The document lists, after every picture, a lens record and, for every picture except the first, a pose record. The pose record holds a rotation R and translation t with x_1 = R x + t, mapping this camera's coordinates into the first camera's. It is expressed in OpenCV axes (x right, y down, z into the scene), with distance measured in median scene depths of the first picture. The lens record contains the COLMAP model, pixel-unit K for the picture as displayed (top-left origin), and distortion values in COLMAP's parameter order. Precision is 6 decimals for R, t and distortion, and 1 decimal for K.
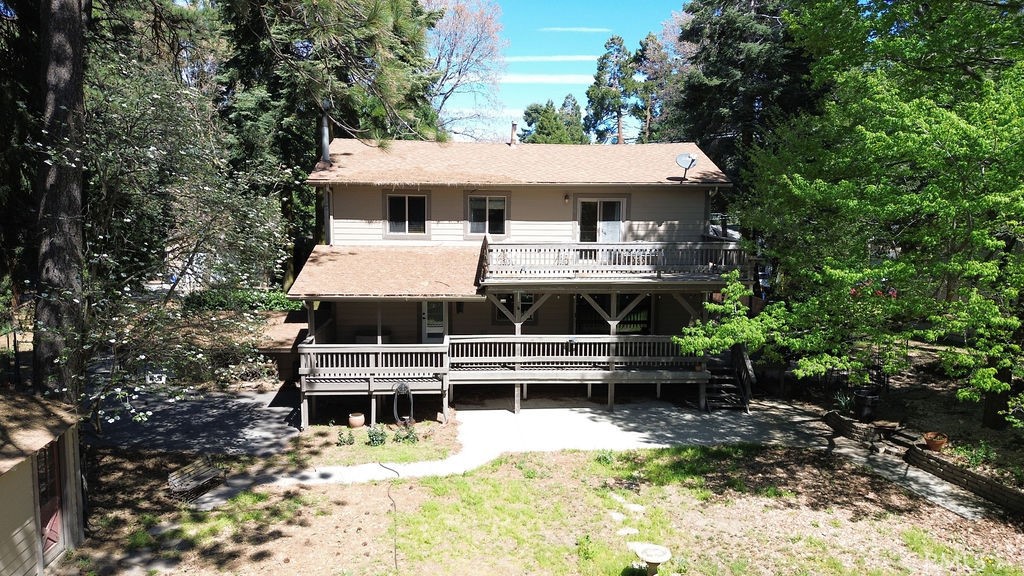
lens RADIAL K [[721.1, 0, 512.0], [0, 721.1, 288.0], [0, 0, 1]] dist [0.095986, -0.098523]
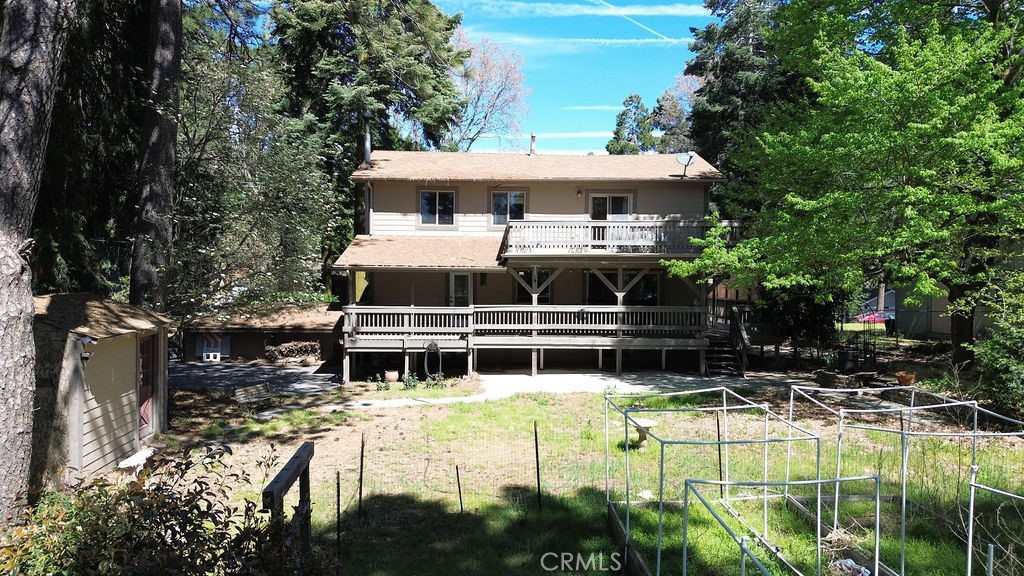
lens RADIAL K [[721.1, 0, 512.0], [0, 721.1, 288.0], [0, 0, 1]] dist [0.095986, -0.098523]
pose [[0.999398, -0.000333, -0.034699, 0.011596], [-0.002935, 0.995559, -0.094097, 0.144074], [0.034576, 0.094142, 0.994958, -0.119831]]
